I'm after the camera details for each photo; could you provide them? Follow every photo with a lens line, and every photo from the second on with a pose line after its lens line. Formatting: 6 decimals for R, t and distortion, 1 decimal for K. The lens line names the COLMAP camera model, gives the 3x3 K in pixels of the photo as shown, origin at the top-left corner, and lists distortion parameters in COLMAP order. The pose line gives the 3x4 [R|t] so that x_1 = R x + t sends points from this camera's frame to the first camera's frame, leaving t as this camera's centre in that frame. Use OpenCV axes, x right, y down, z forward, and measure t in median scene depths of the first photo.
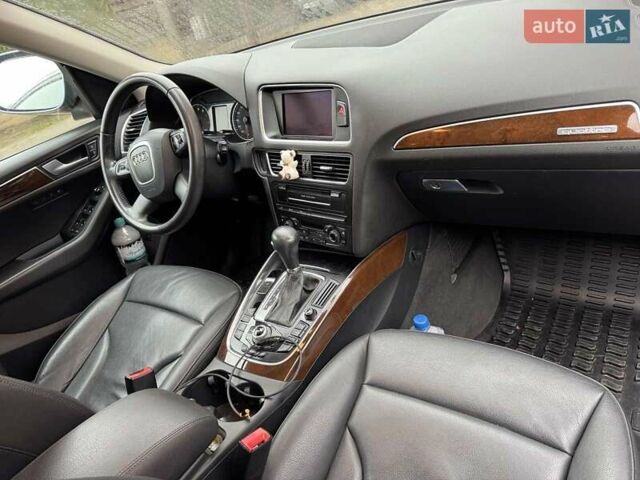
lens RADIAL K [[451.7, 0, 320.0], [0, 451.7, 240.0], [0, 0, 1]] dist [0.054076, -0.071398]
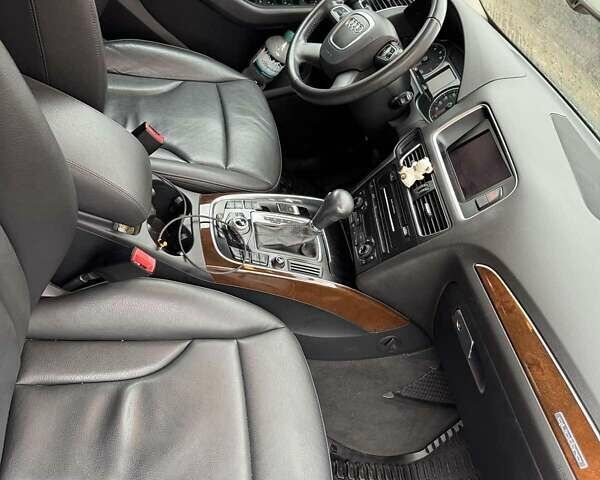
lens RADIAL K [[560.0, 0, 300.0], [0, 560.0, 240.0], [0, 0, 1]] dist [0.133111, -0.249946]
pose [[0.425545, 0.900022, -0.094195, 0.061904], [-0.889390, 0.435173, 0.140036, -0.057933], [0.167026, 0.024184, 0.985656, -0.152999]]
